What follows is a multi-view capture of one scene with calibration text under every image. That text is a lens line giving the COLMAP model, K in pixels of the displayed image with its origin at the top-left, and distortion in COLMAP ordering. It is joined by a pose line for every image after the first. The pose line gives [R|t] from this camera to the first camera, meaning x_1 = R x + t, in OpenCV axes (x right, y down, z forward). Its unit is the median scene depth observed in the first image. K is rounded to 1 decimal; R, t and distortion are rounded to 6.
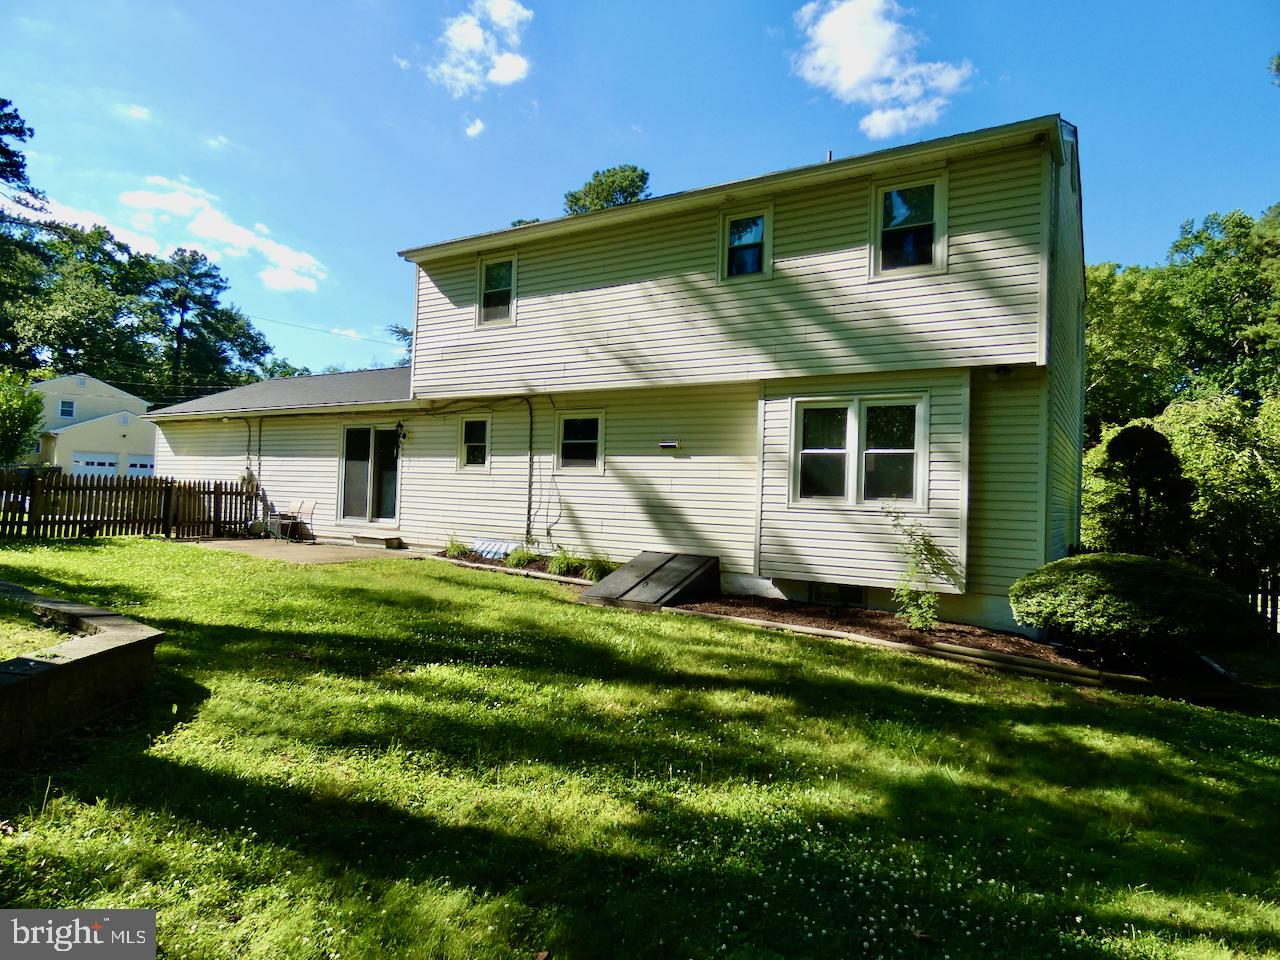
lens RADIAL K [[751.9, 0, 640.0], [0, 751.9, 480.0], [0, 0, 1]] dist [-0.028860, 0.004005]
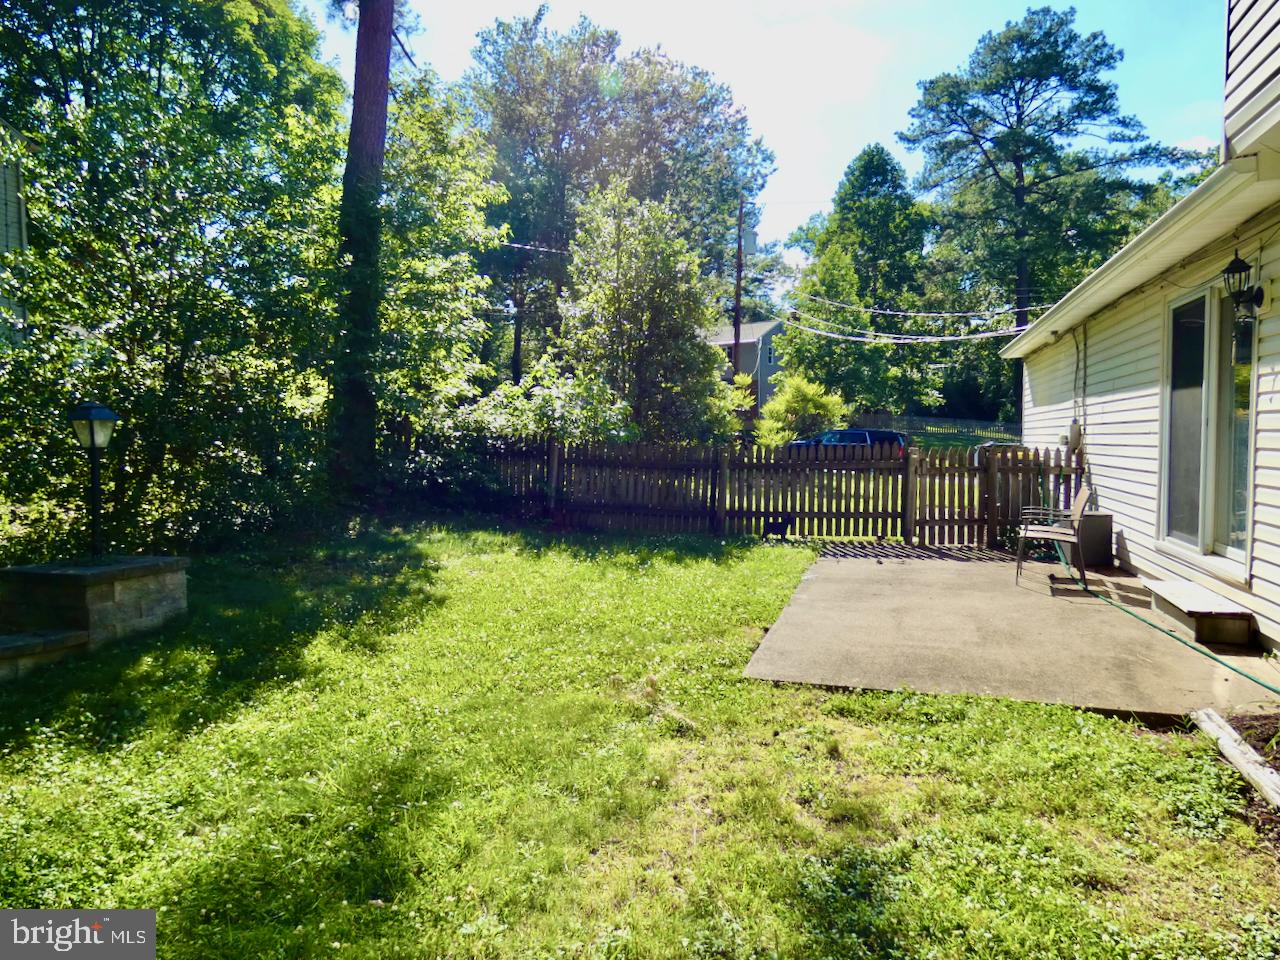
lens RADIAL K [[796.3, 0, 640.0], [0, 796.3, 480.0], [0, 0, 1]] dist [0.003491, 0.002576]
pose [[0.239665, 0.017733, -0.970694, -0.057910], [0.033135, 0.999101, 0.026433, 0.000759], [0.970290, -0.038499, 0.238862, 0.755735]]
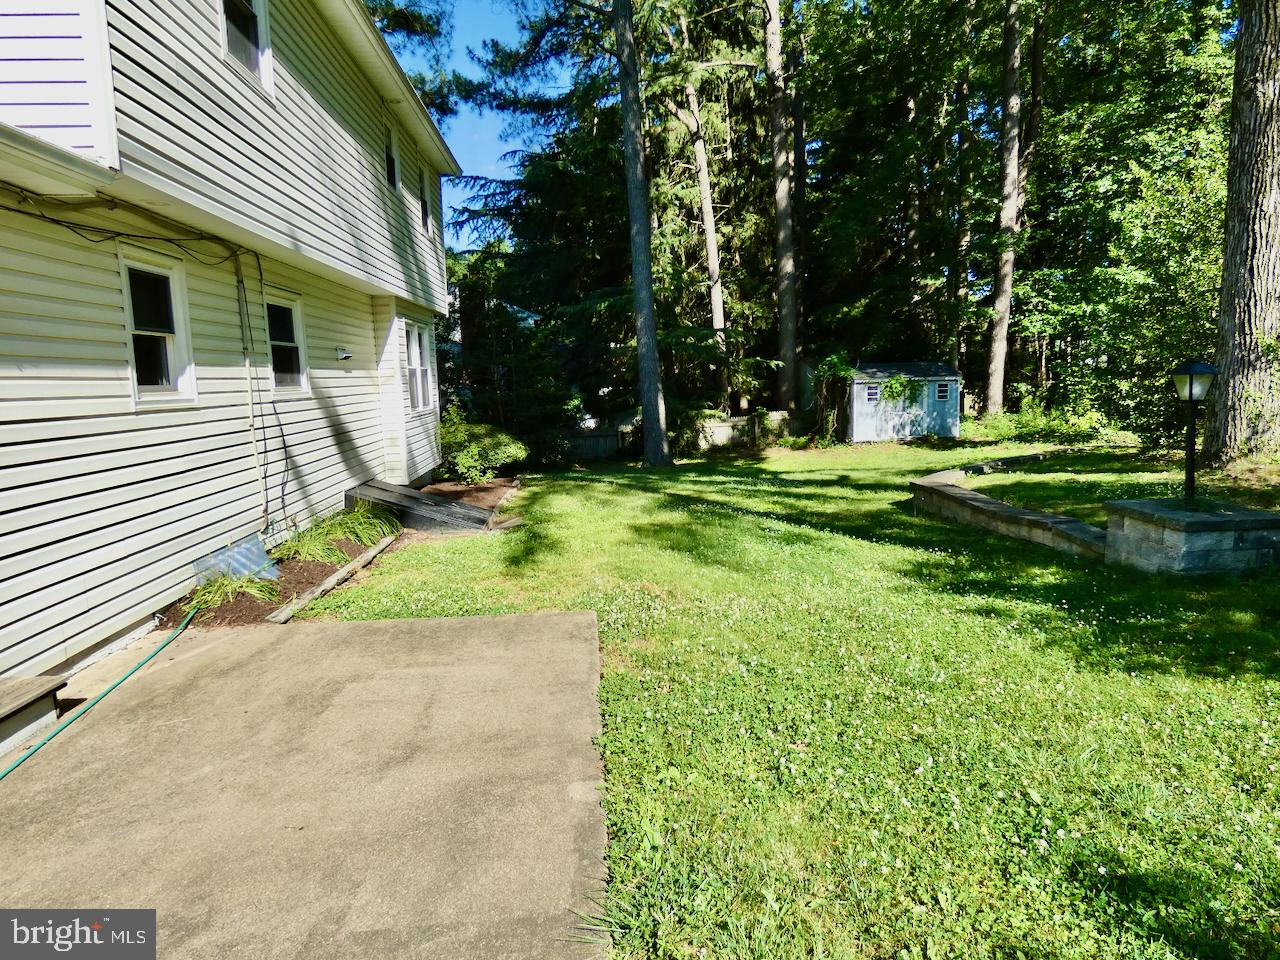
lens RADIAL K [[751.9, 0, 640.0], [0, 751.9, 480.0], [0, 0, 1]] dist [-0.028860, 0.004005]
pose [[-0.579990, -0.126958, 0.804670, -0.732485], [-0.004778, 0.988294, 0.152486, -0.034848], [-0.814610, 0.084596, -0.573807, 1.094466]]
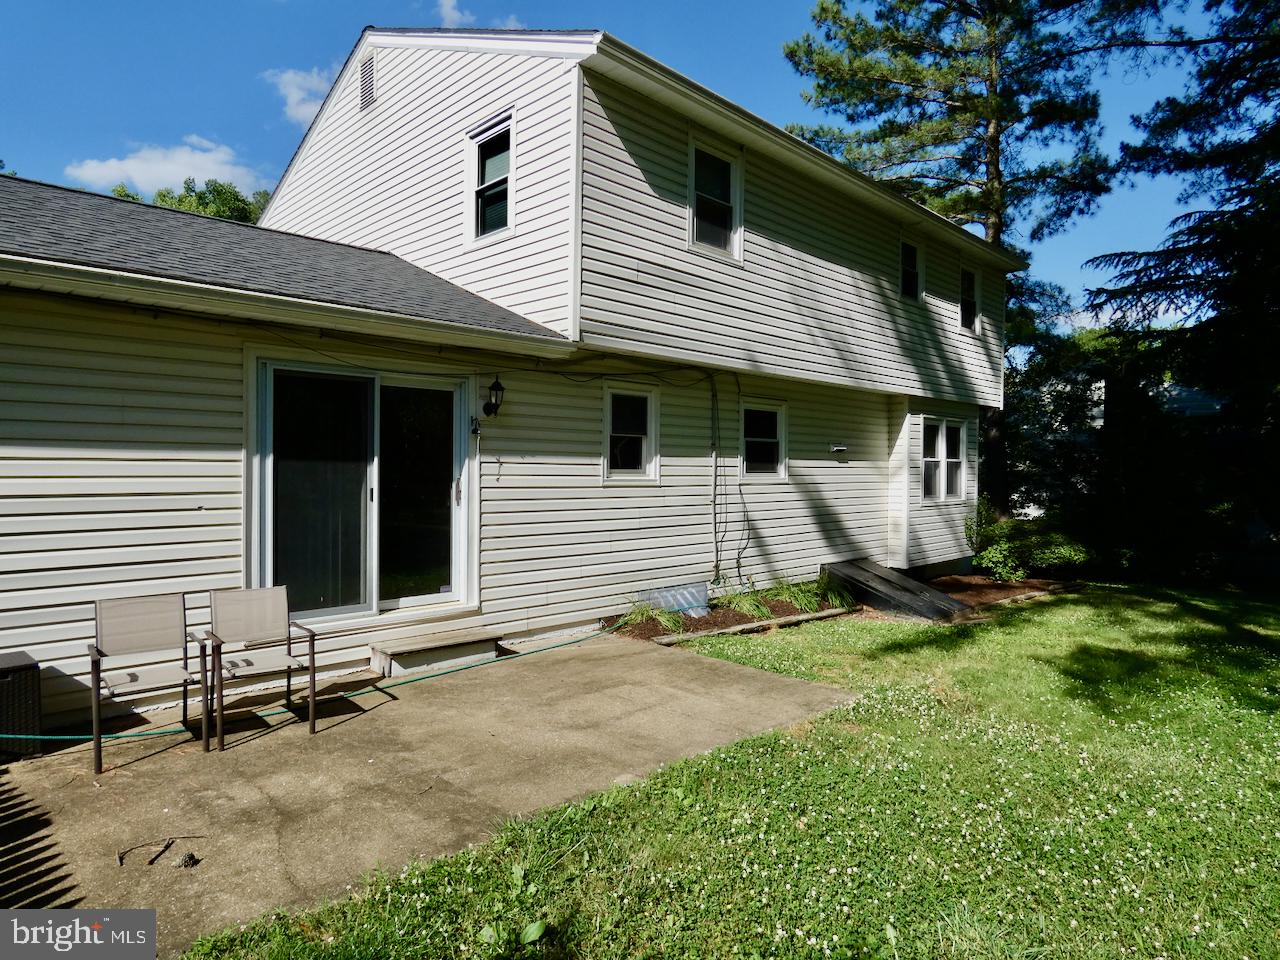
lens RADIAL K [[751.9, 0, 640.0], [0, 751.9, 480.0], [0, 0, 1]] dist [-0.028860, 0.004005]
pose [[0.252498, -0.043420, 0.966623, -0.843419], [-0.016437, 0.998656, 0.049152, -0.044815], [-0.967458, -0.028299, 0.251445, 0.903017]]
